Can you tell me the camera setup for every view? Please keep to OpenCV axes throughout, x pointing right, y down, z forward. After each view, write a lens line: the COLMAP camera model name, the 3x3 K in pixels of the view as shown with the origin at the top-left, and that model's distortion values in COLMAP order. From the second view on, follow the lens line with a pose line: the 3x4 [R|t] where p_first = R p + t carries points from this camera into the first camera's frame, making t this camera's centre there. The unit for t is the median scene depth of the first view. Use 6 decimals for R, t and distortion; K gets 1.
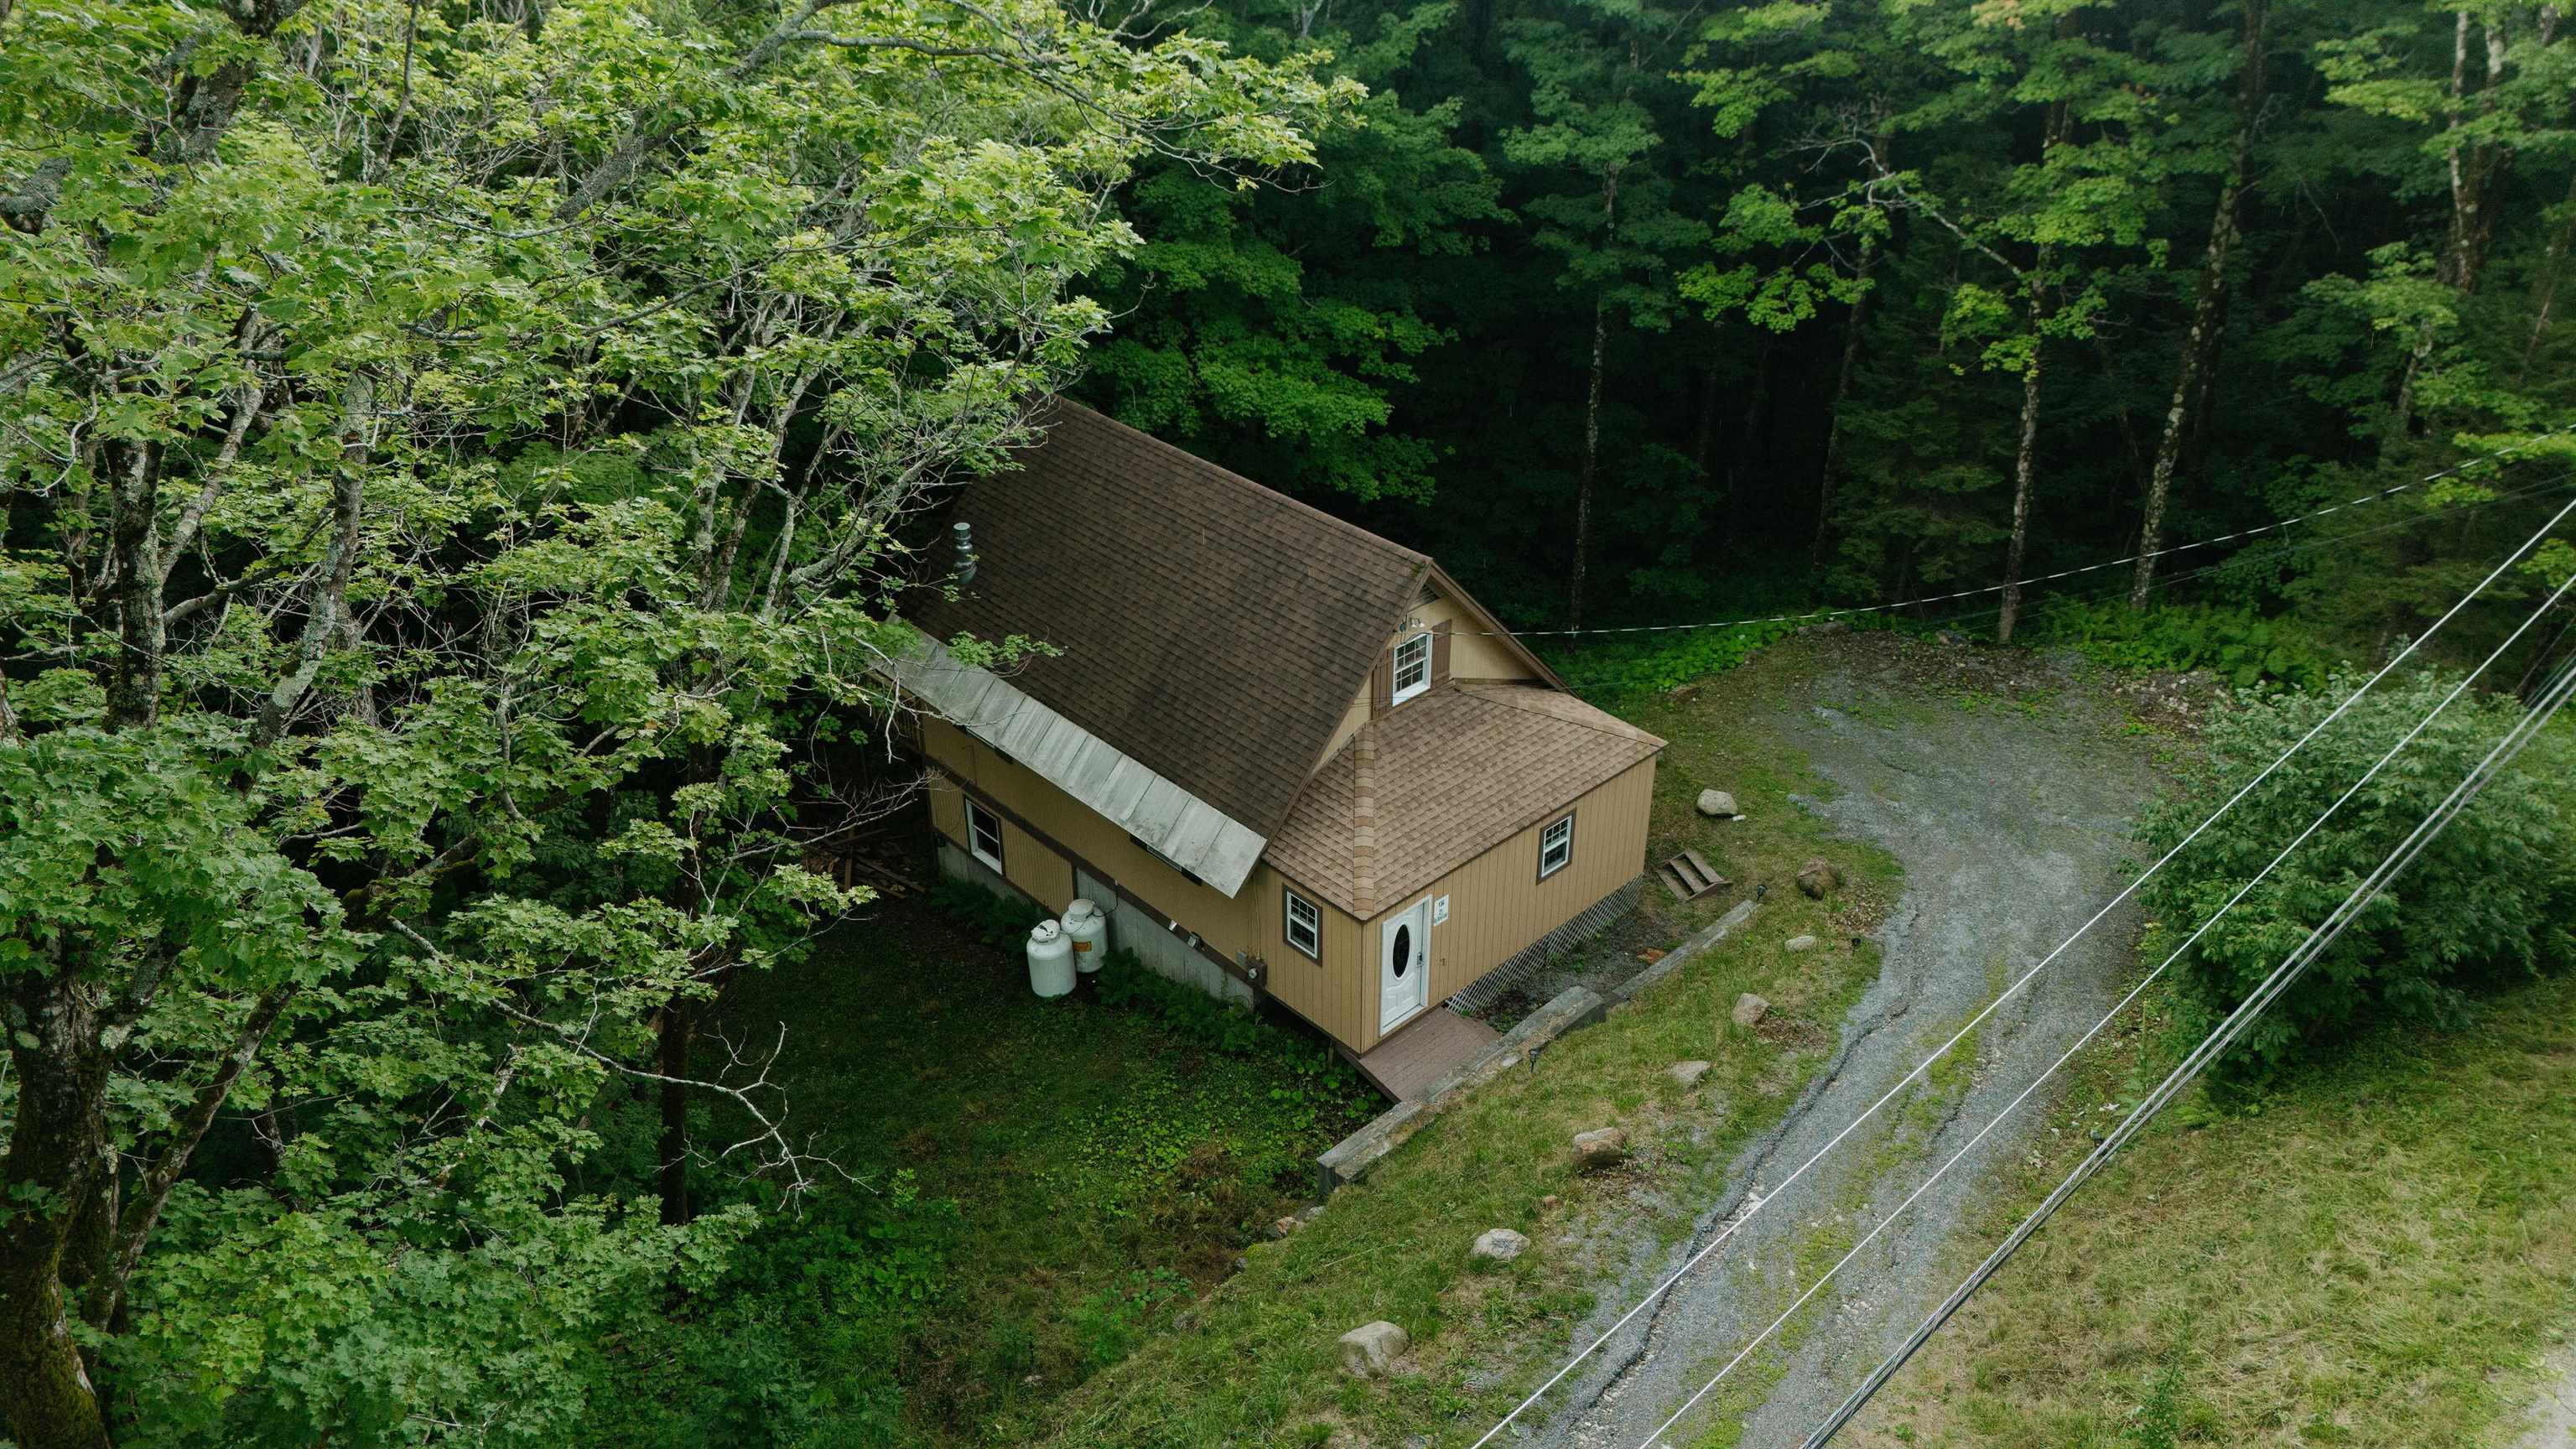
lens RADIAL K [[1966.7, 0, 1288.0], [0, 1966.7, 724.5], [0, 0, 1]] dist [0.090250, -0.002748]
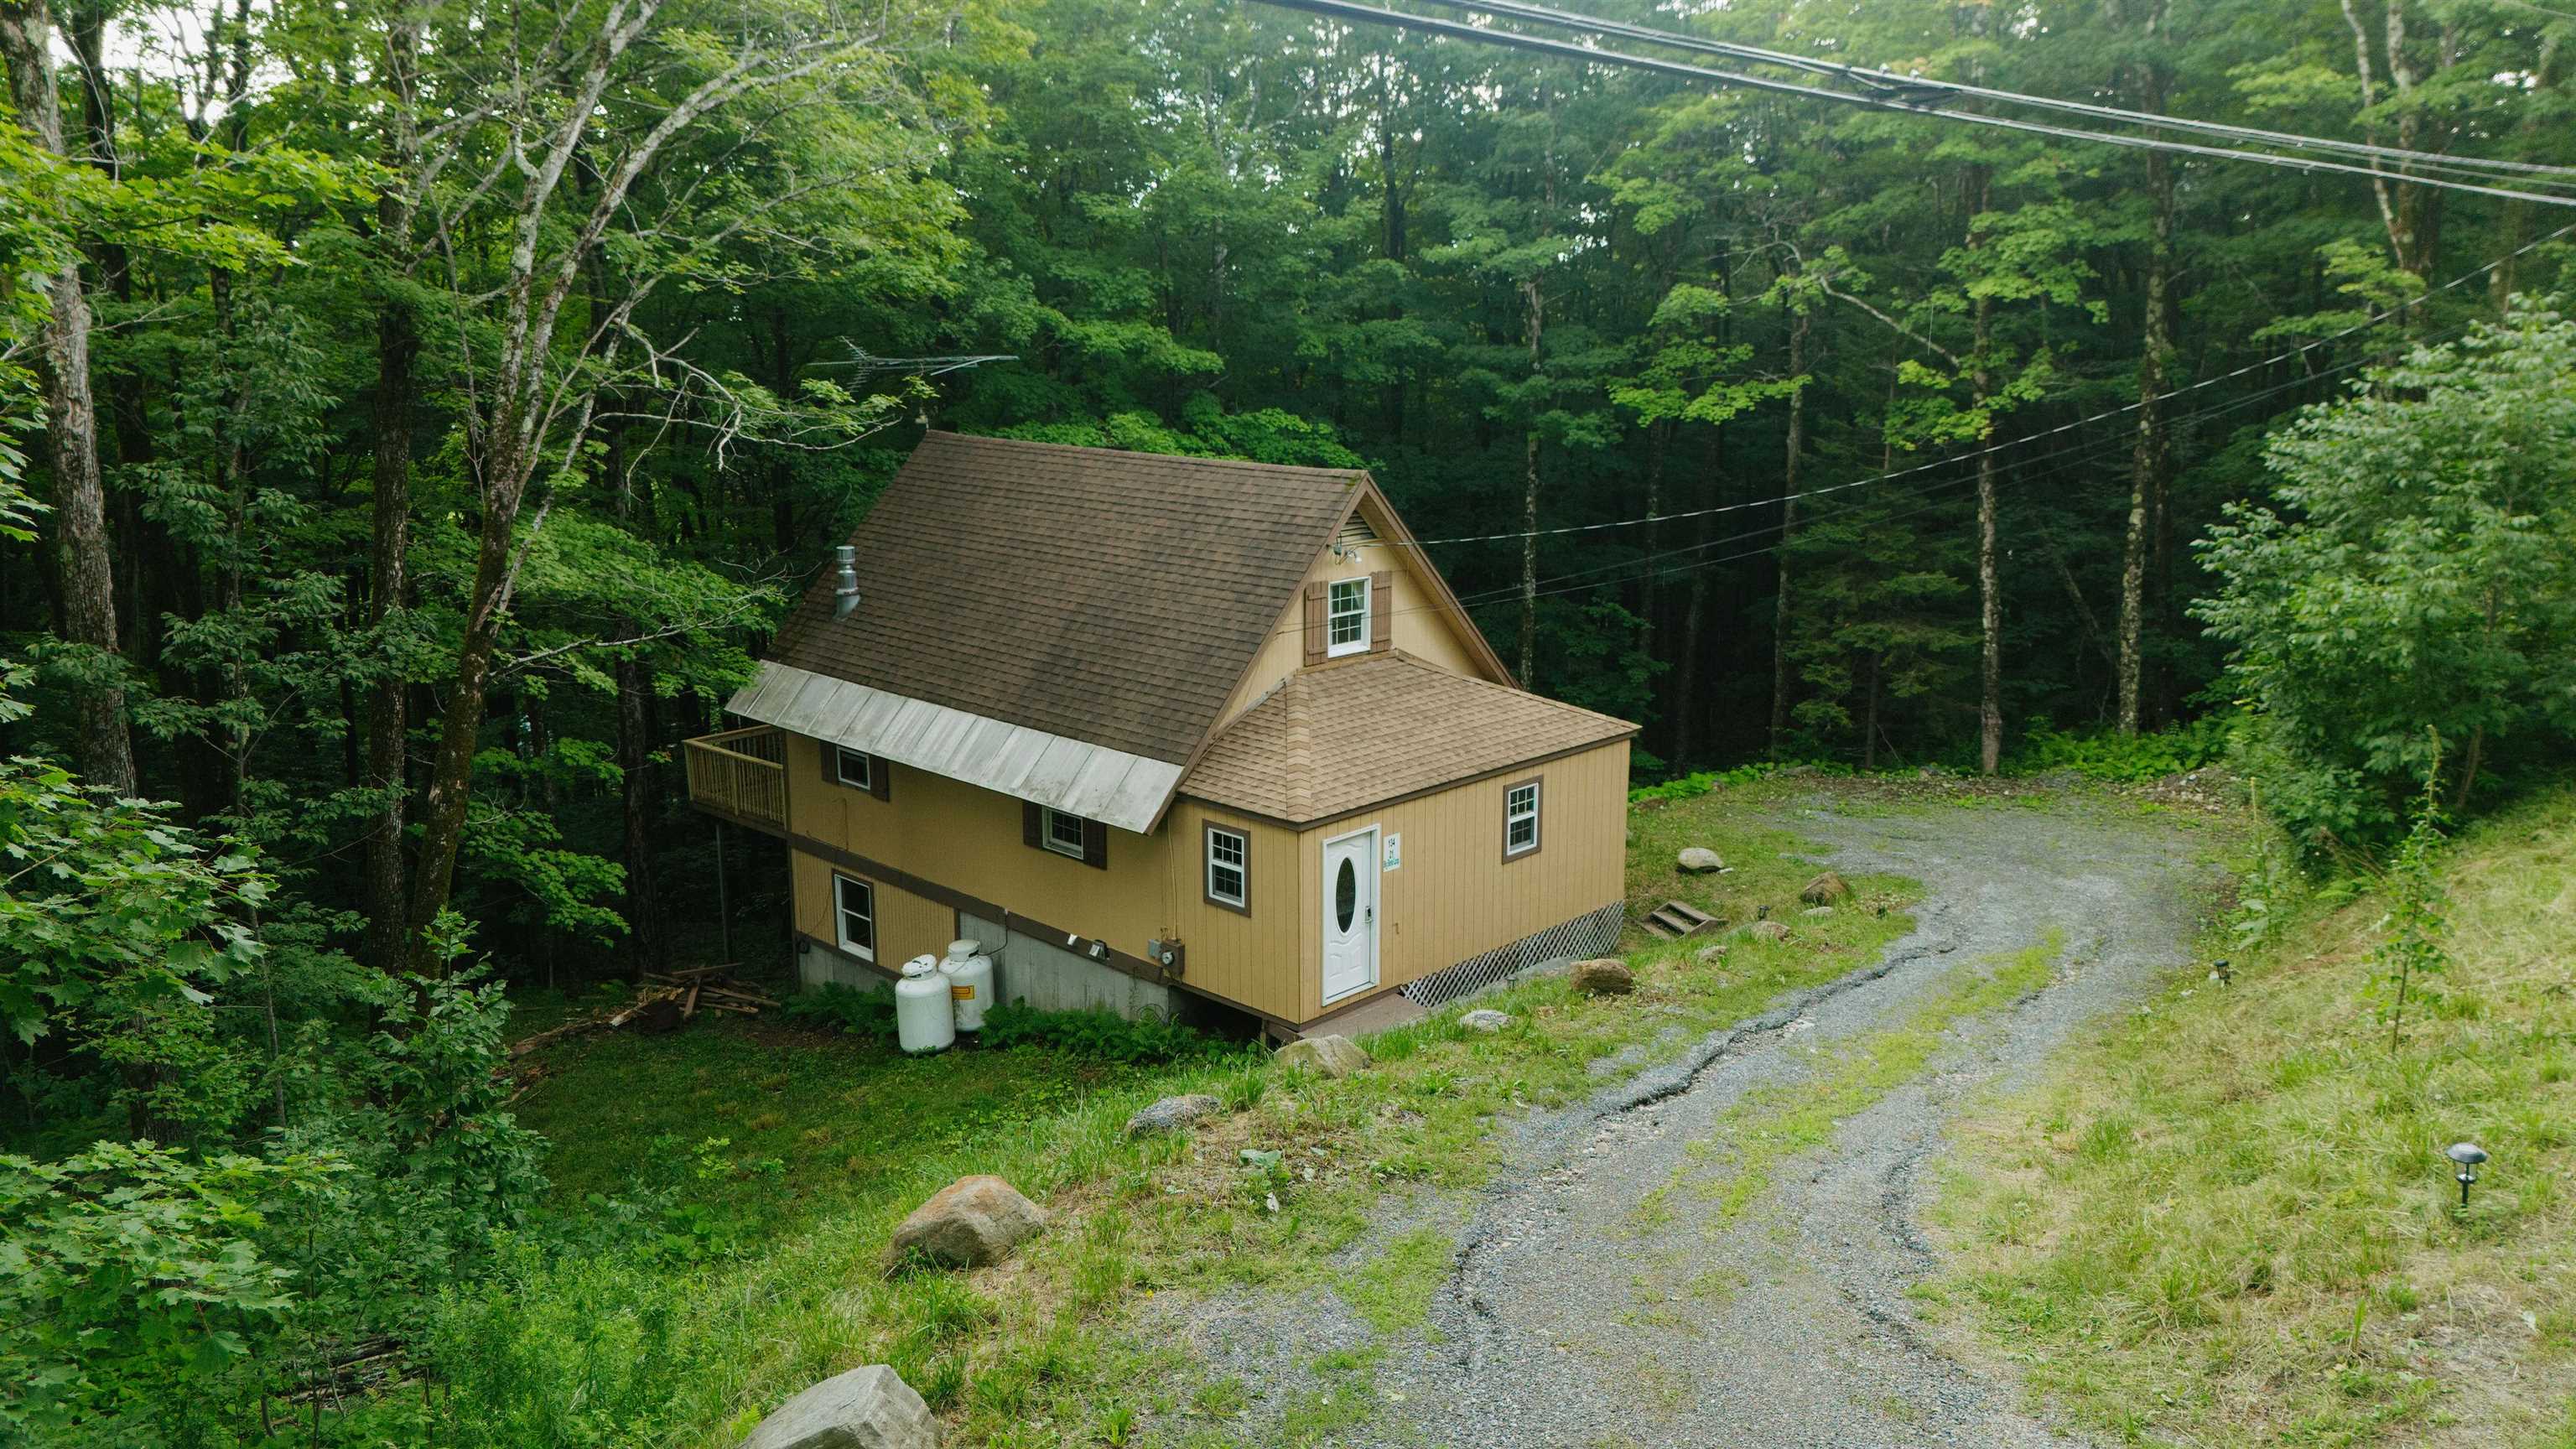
lens RADIAL K [[1966.7, 0, 1288.0], [0, 1966.7, 724.5], [0, 0, 1]] dist [0.090250, -0.002748]
pose [[0.999195, -0.006922, 0.039515, 0.000644], [0.019173, 0.947626, -0.318807, 0.283081], [-0.035239, 0.319308, 0.946995, 0.173501]]
